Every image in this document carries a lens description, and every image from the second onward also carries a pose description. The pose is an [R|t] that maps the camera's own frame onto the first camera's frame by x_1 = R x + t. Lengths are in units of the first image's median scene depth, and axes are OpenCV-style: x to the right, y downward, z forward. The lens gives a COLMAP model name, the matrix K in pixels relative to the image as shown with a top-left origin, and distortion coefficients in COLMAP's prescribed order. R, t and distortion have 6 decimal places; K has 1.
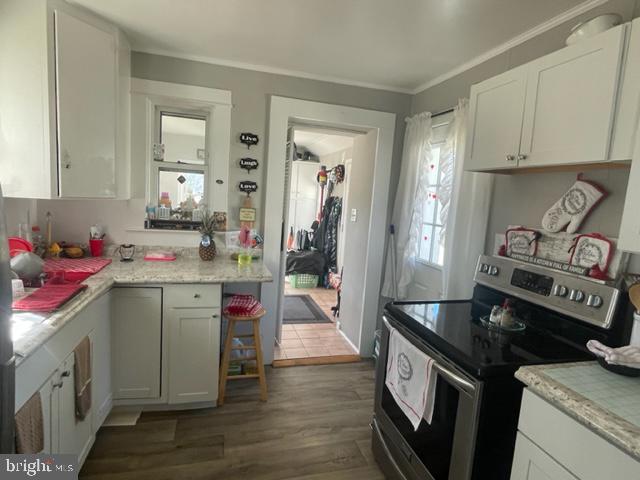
lens RADIAL K [[354.5, 0, 319.6], [0, 354.5, 238.3], [0, 0, 1]] dist [0.003185, 0.000897]
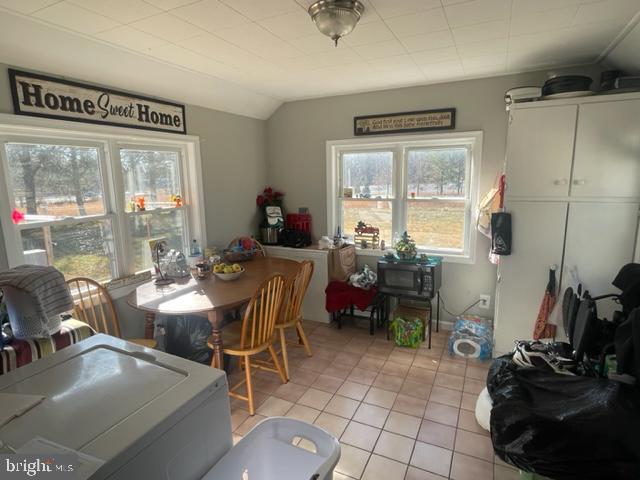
lens RADIAL K [[354.5, 0, 320.0], [0, 354.5, 240.0], [0, 0, 1]] dist [0.003185, 0.000897]
pose [[0.744652, 0.043665, -0.666023, -0.006760], [-0.016472, 0.998756, 0.047063, -0.083983], [0.667250, -0.024075, 0.744445, 0.551792]]
